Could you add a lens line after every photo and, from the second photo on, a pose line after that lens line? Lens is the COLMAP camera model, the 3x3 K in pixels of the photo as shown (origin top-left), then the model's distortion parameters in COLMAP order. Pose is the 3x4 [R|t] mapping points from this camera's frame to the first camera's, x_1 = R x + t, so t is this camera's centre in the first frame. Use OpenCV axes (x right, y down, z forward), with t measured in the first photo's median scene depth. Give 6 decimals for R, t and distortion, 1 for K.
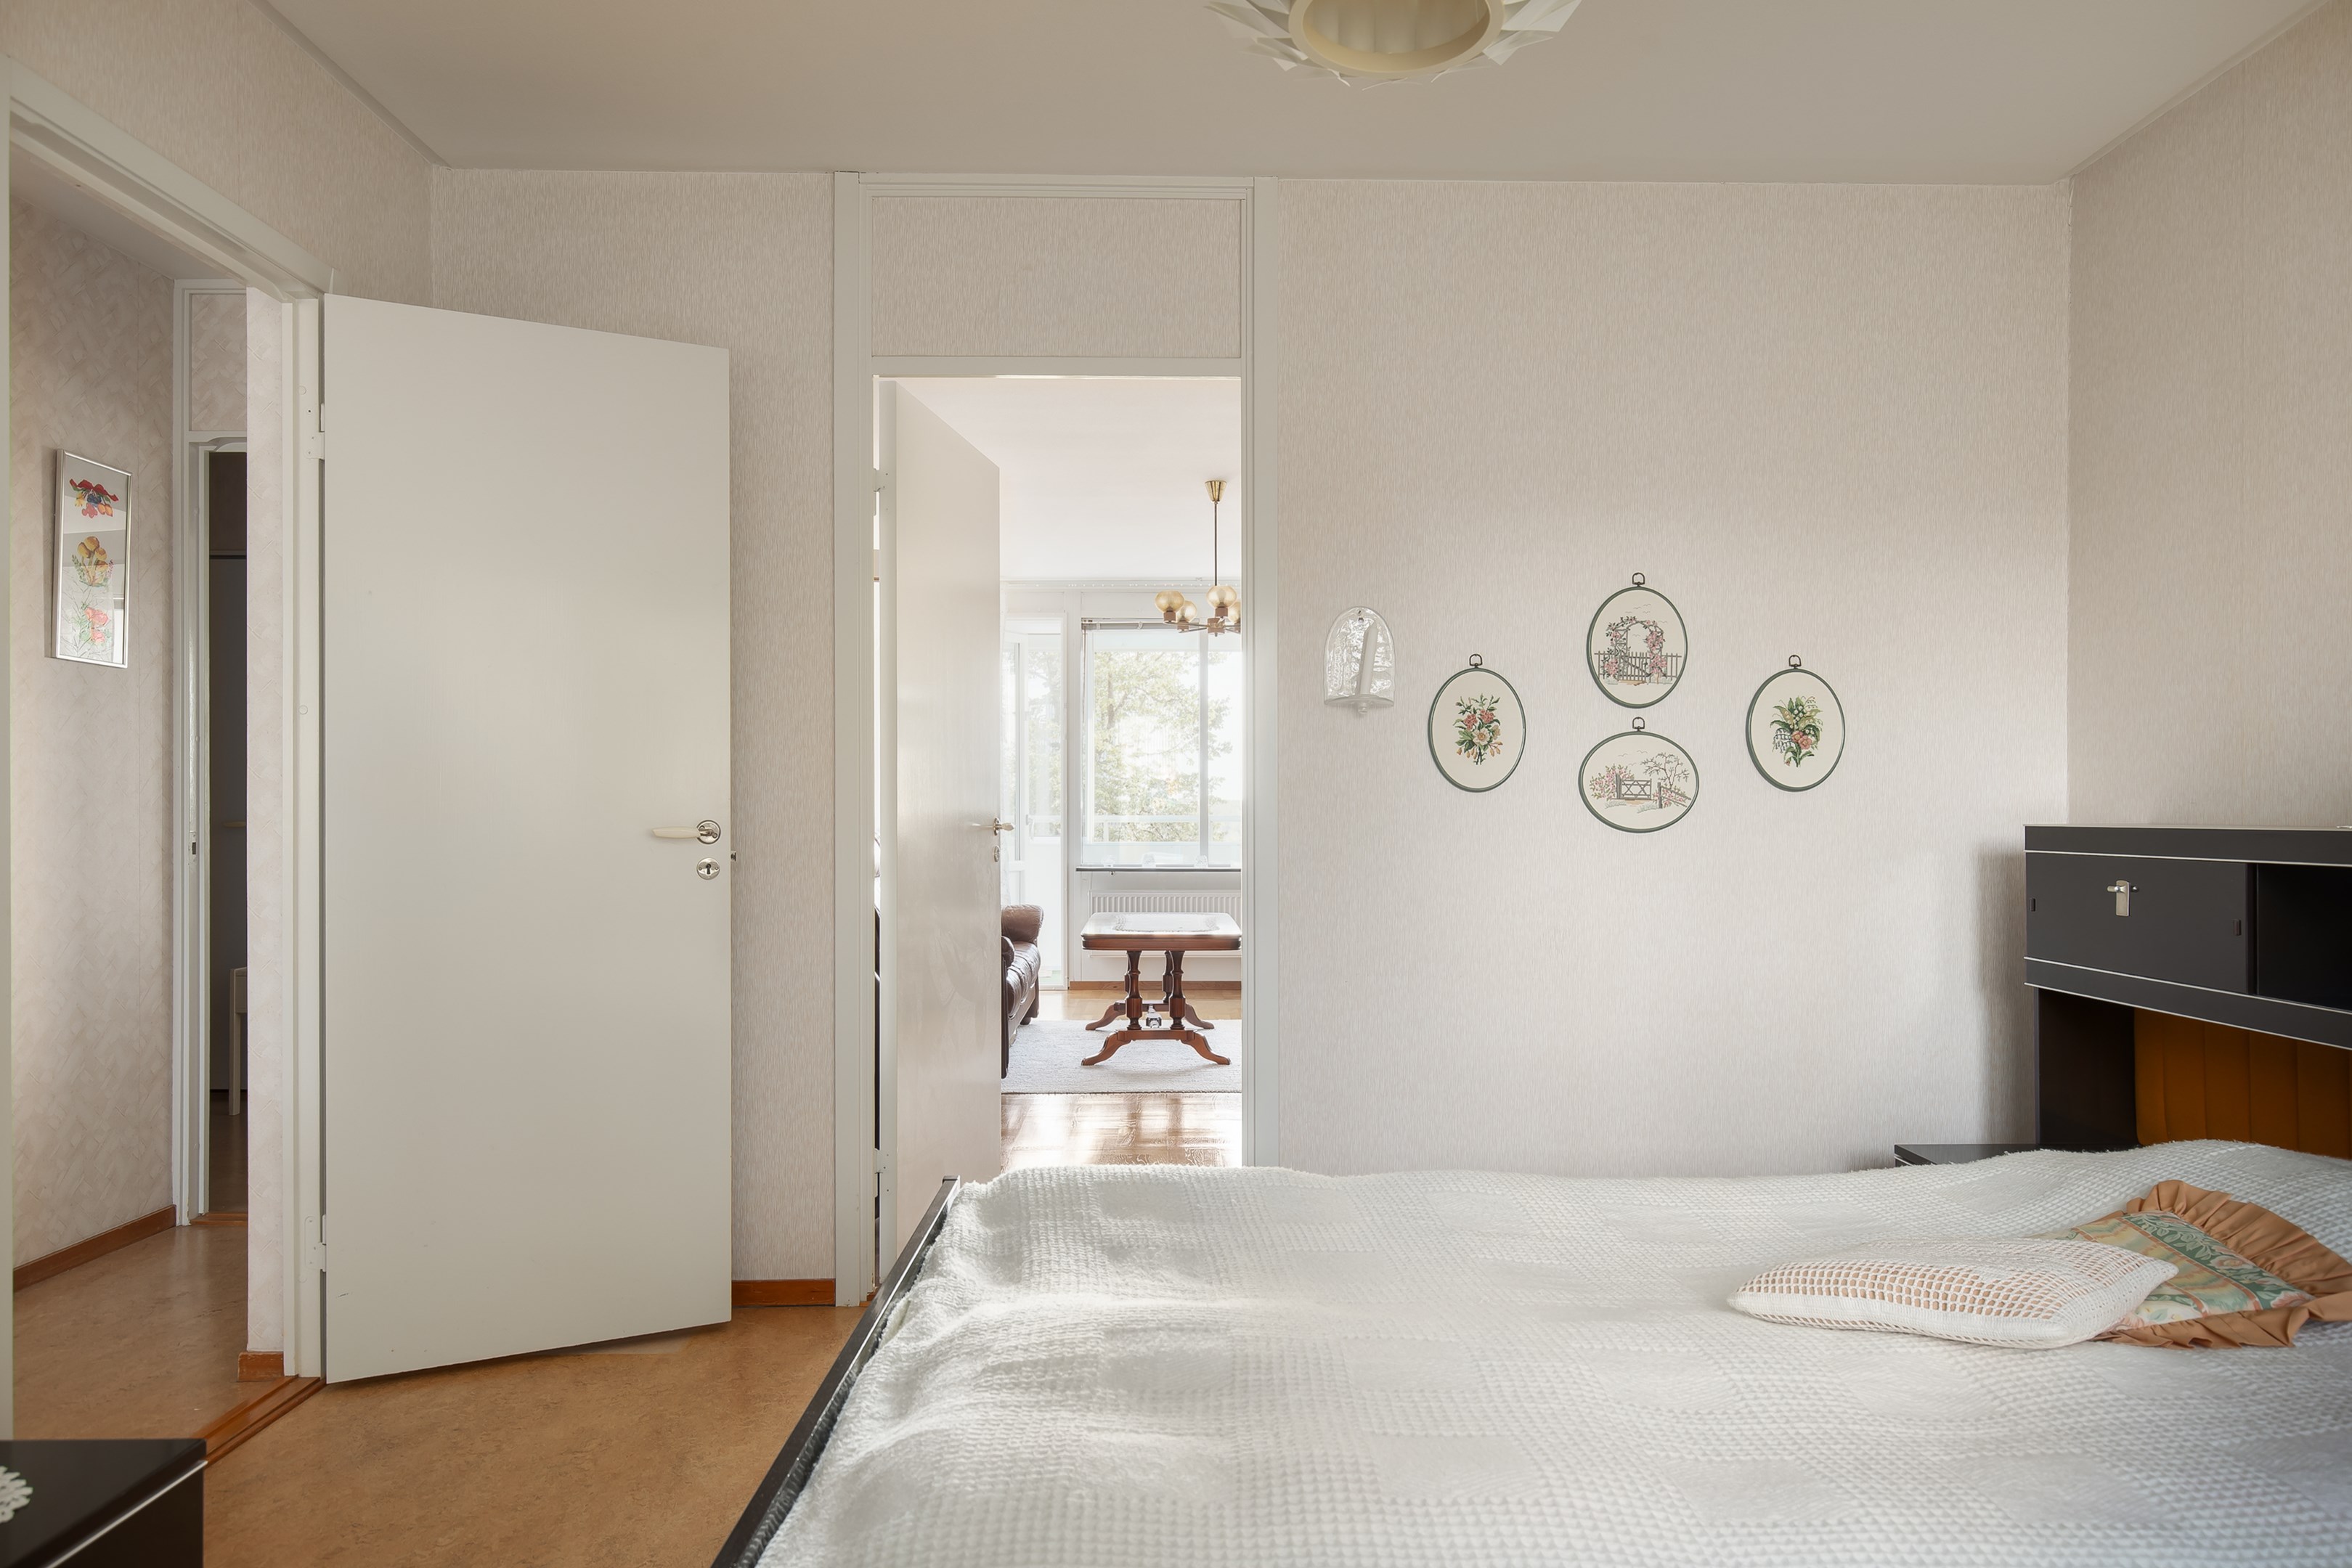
lens RADIAL K [[1474.2, 0, 1166.6], [0, 1474.2, 818.0], [0, 0, 1]] dist [-0.000708, -0.000077]
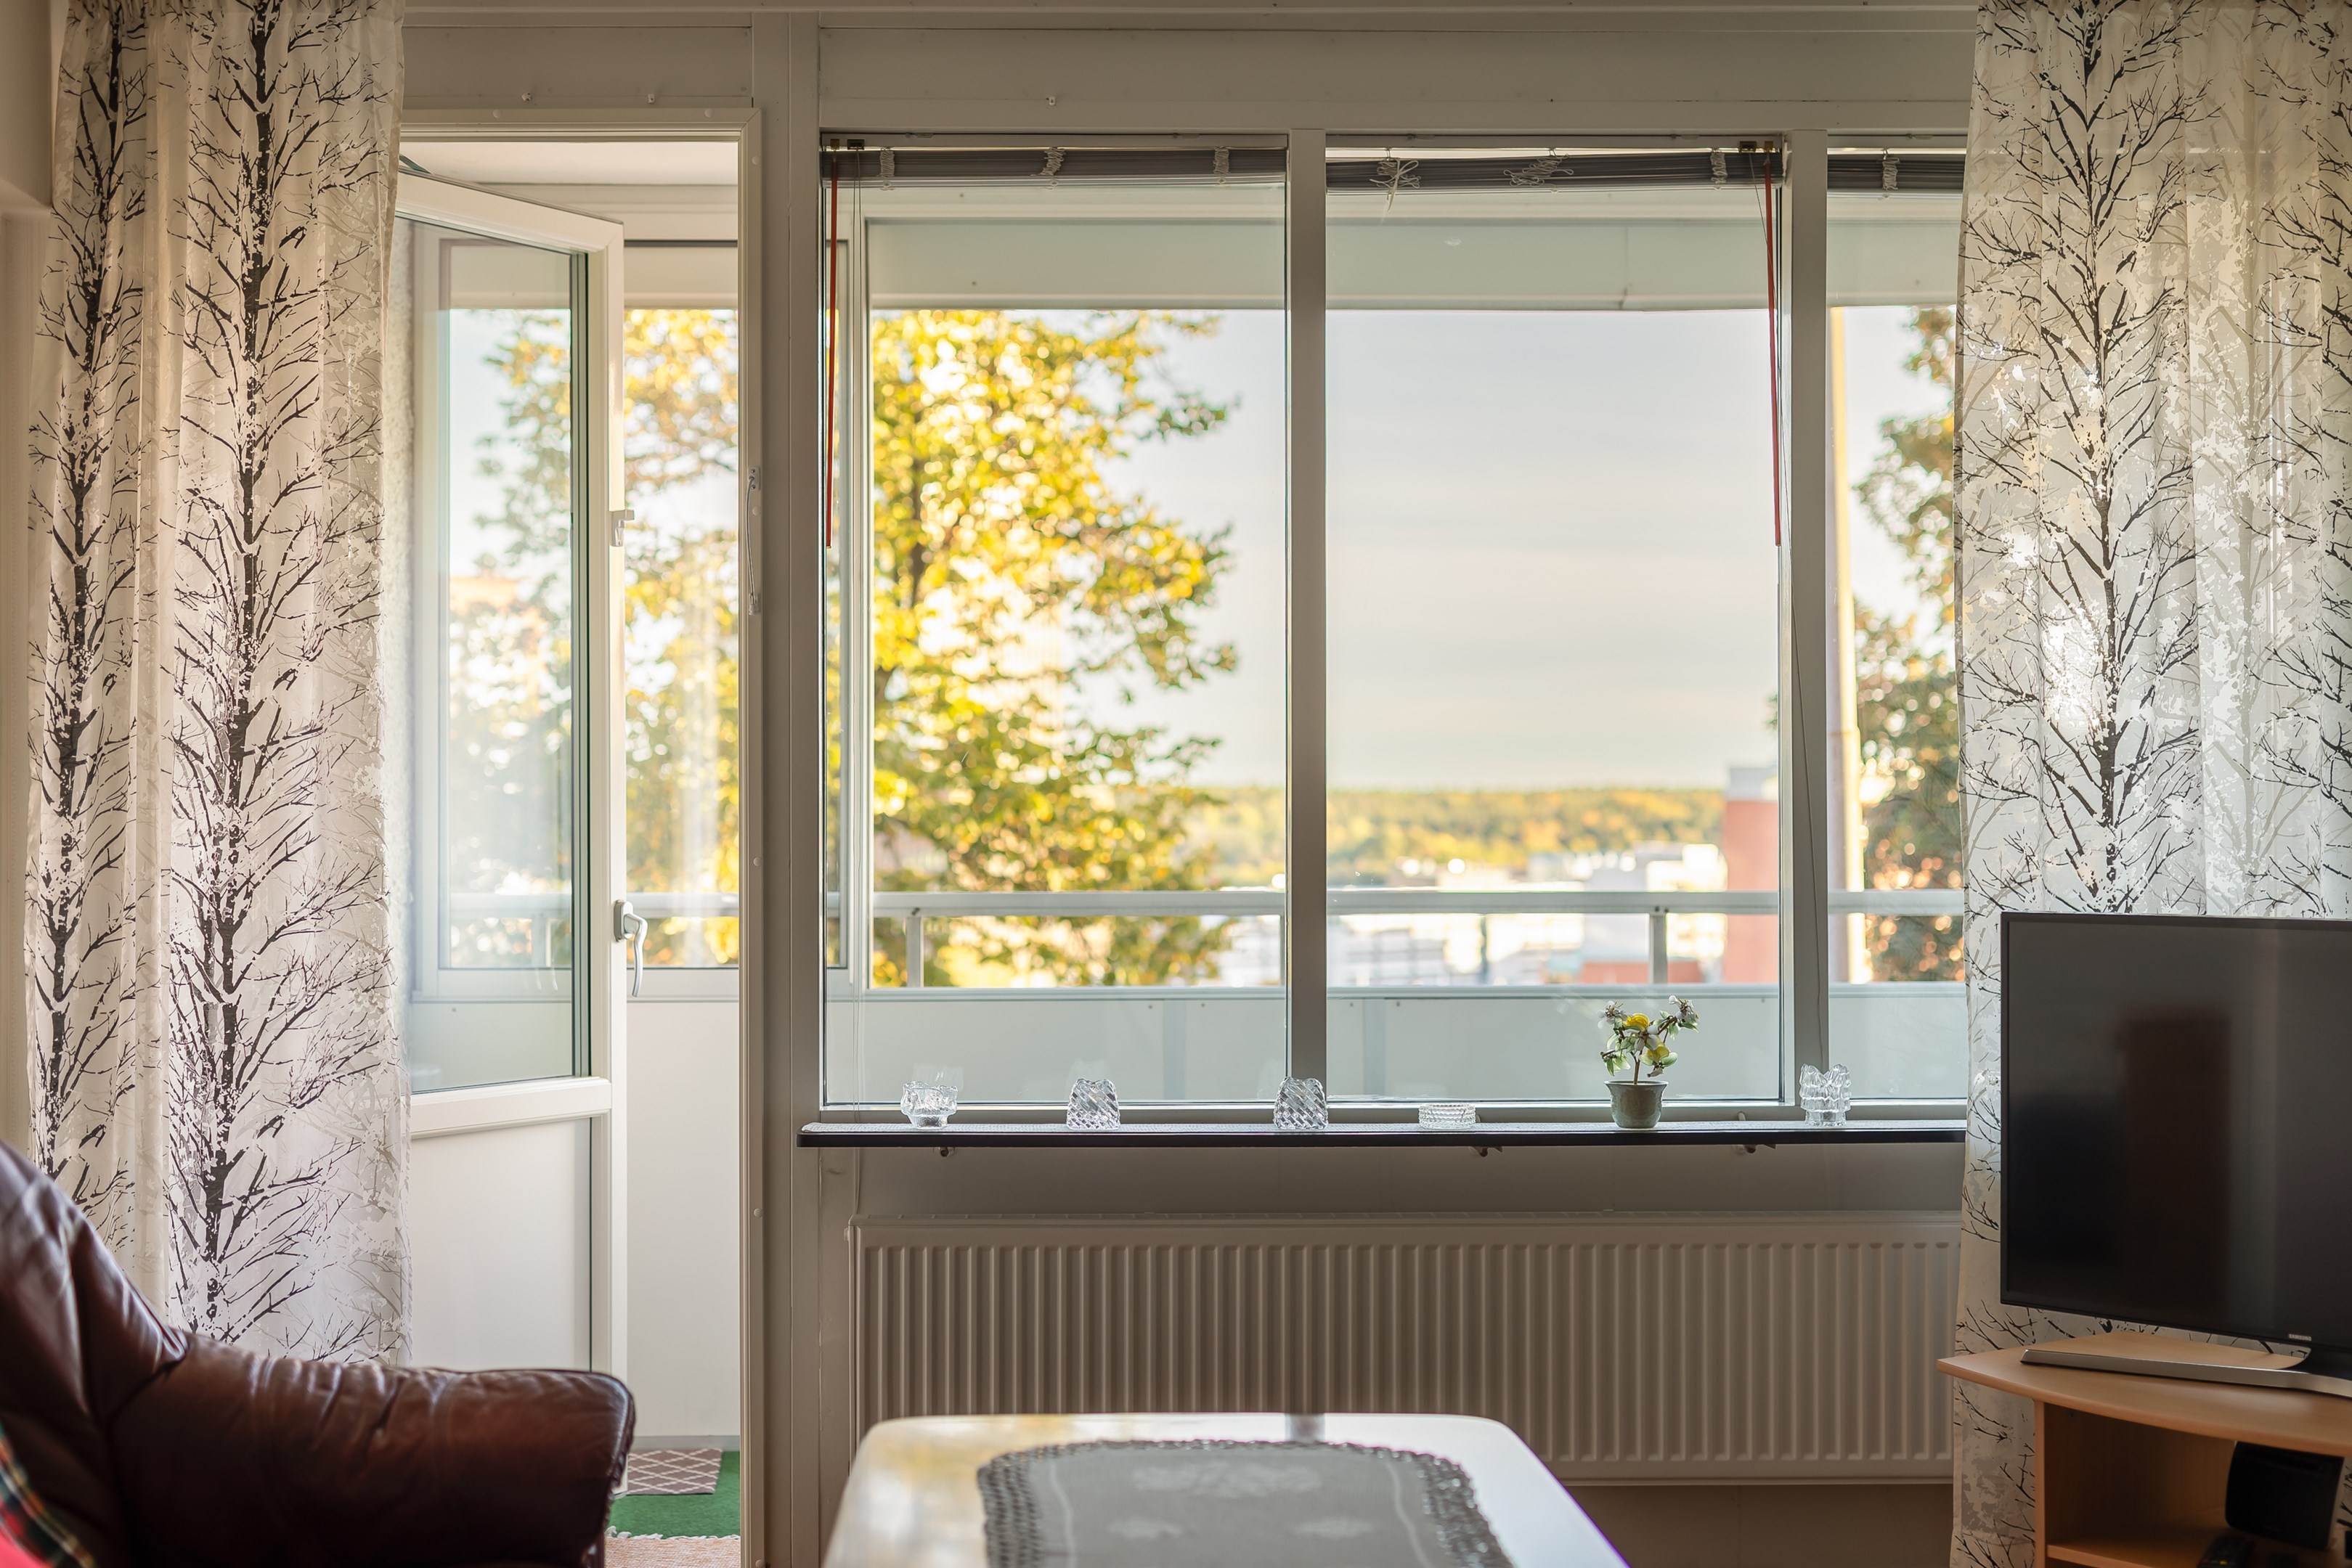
lens RADIAL K [[3338.4, 0, 1176.0], [0, 3338.4, 784.0], [0, 0, 1]] dist [0.006126, -0.048534]
pose [[0.999163, -0.001615, 0.040876, -0.024008], [0.002080, 0.999934, -0.011336, -0.020961], [-0.040855, 0.011412, 0.999100, 0.506286]]
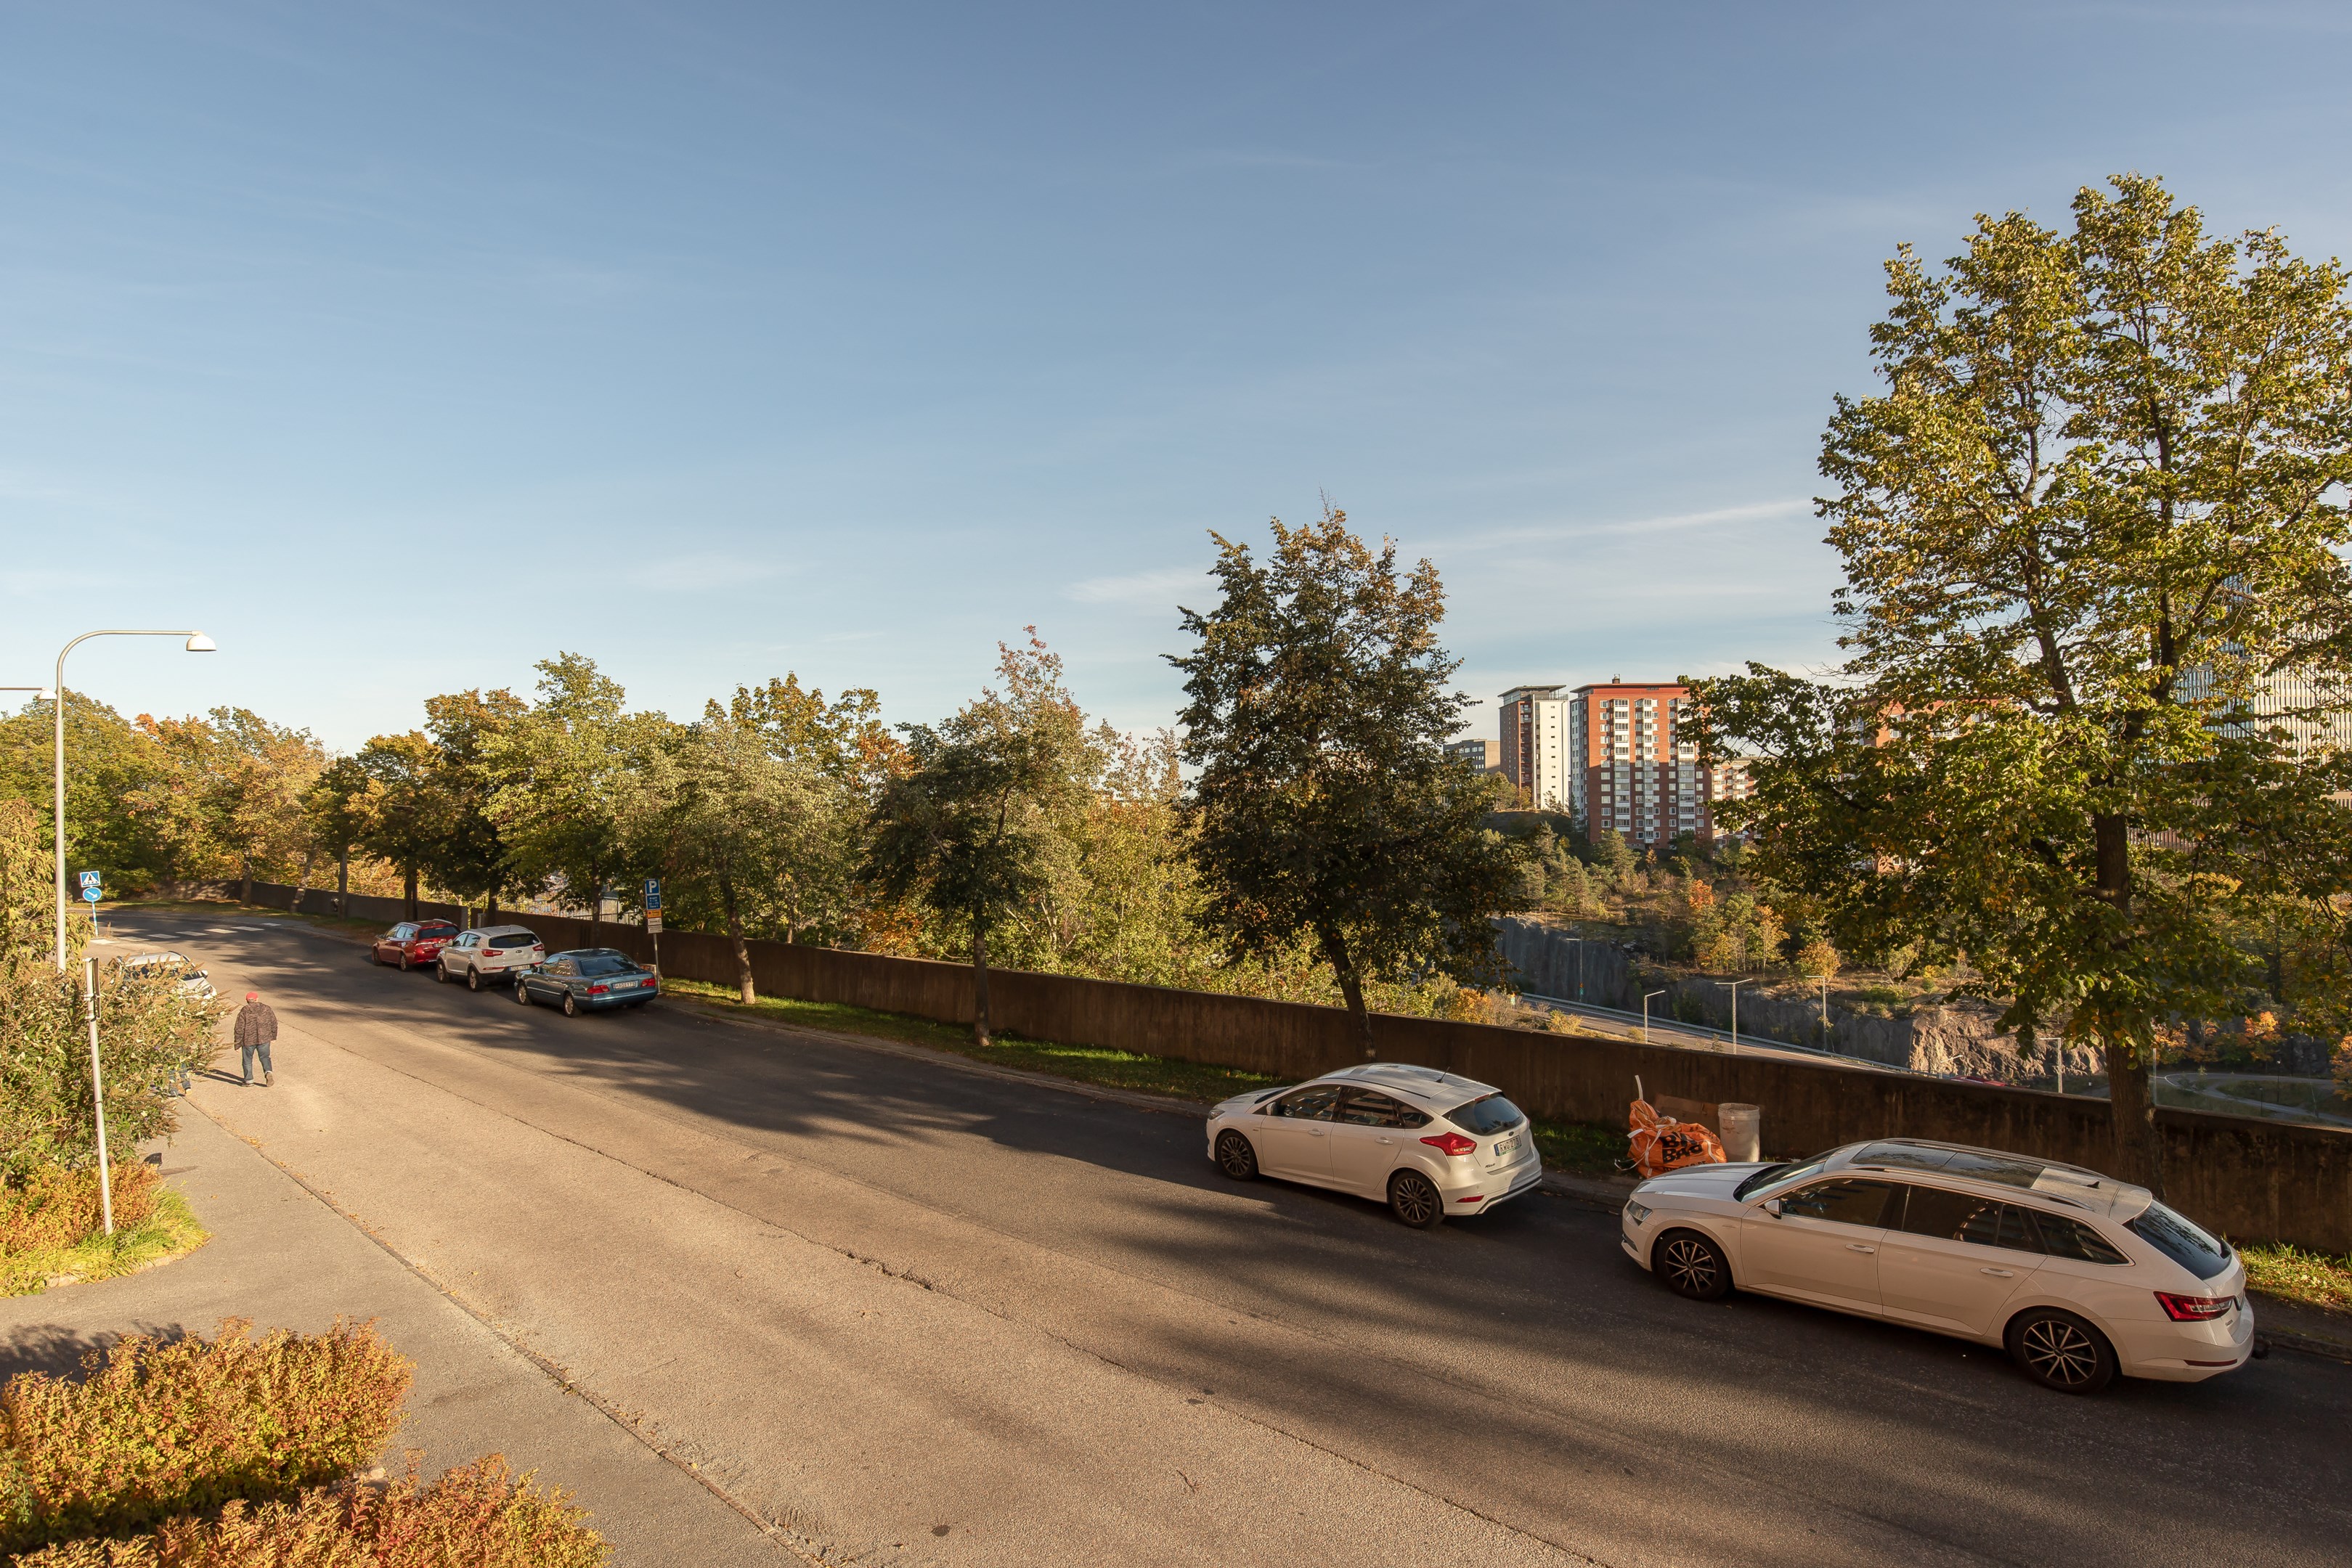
lens RADIAL K [[1249.8, 0, 1180.1], [0, 1249.8, 792.5], [0, 0, 1]] dist [0.000711, -0.000849]
pose [[0.732717, -0.012980, -0.680410, 0.027868], [0.004090, 0.999884, -0.014670, -0.037498], [0.680521, 0.007966, 0.732685, 1.398970]]
